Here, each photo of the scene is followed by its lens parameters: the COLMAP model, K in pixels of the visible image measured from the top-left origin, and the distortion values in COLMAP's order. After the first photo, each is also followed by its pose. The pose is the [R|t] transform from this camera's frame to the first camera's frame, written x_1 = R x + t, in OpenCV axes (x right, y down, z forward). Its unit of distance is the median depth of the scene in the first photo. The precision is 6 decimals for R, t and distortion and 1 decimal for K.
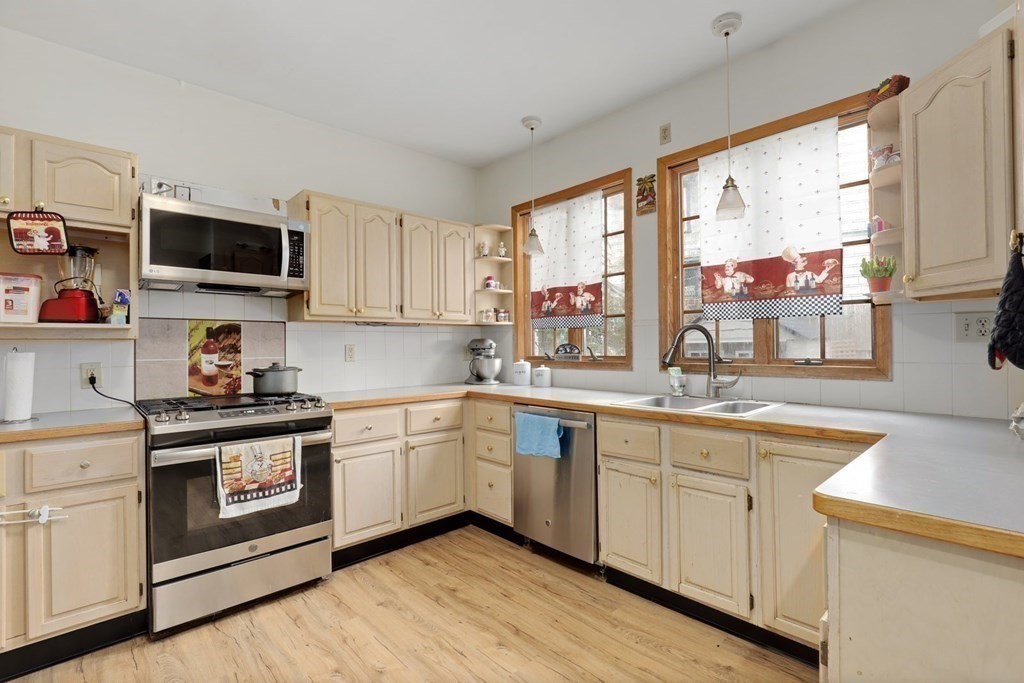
lens RADIAL K [[471.4, 0, 514.2], [0, 471.4, 341.8], [0, 0, 1]] dist [-0.016902, 0.002554]
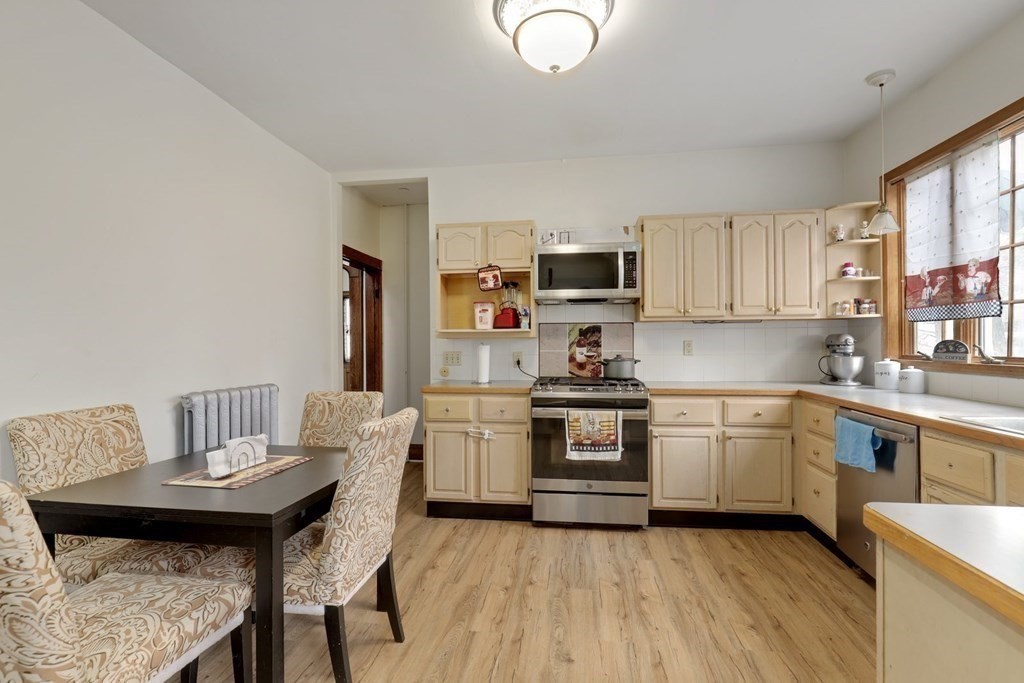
lens RADIAL K [[471.4, 0, 509.4], [0, 471.4, 342.1], [0, 0, 1]] dist [-0.016902, 0.002554]
pose [[0.625791, 0.005071, -0.779975, 0.321921], [0.006874, 0.999904, 0.012016, -0.008379], [0.779961, -0.012881, 0.625696, -0.054997]]
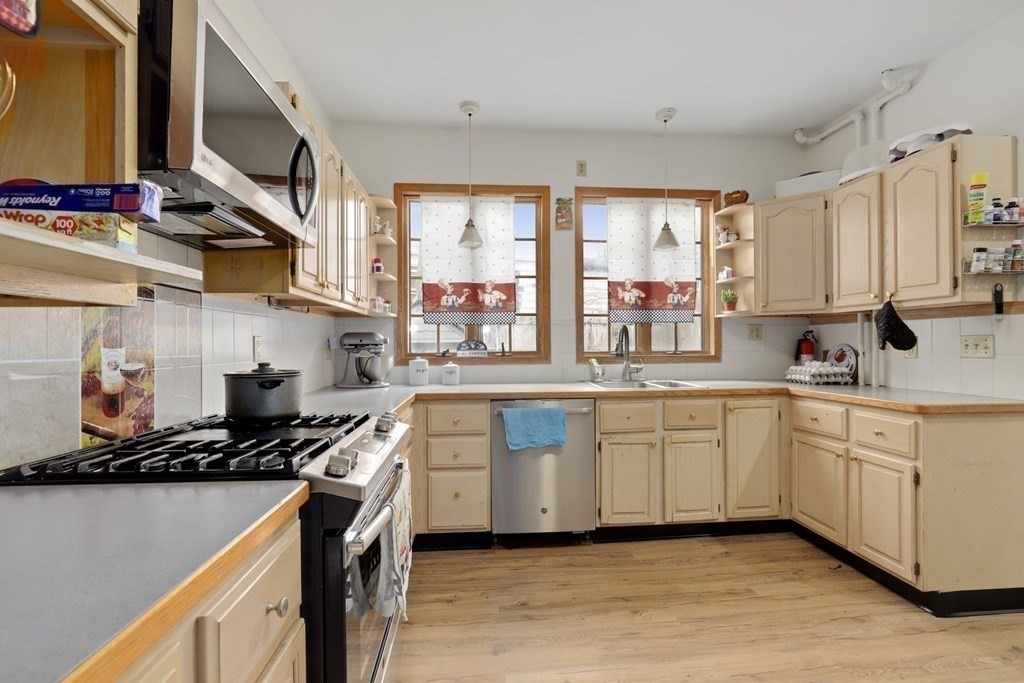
lens RADIAL K [[471.4, 0, 512.8], [0, 471.4, 342.2], [0, 0, 1]] dist [-0.016902, 0.002554]
pose [[0.615987, 0.010764, 0.787683, -0.776489], [-0.007047, 0.999942, -0.008154, 0.021184], [-0.787725, -0.000528, 0.616027, 0.402021]]
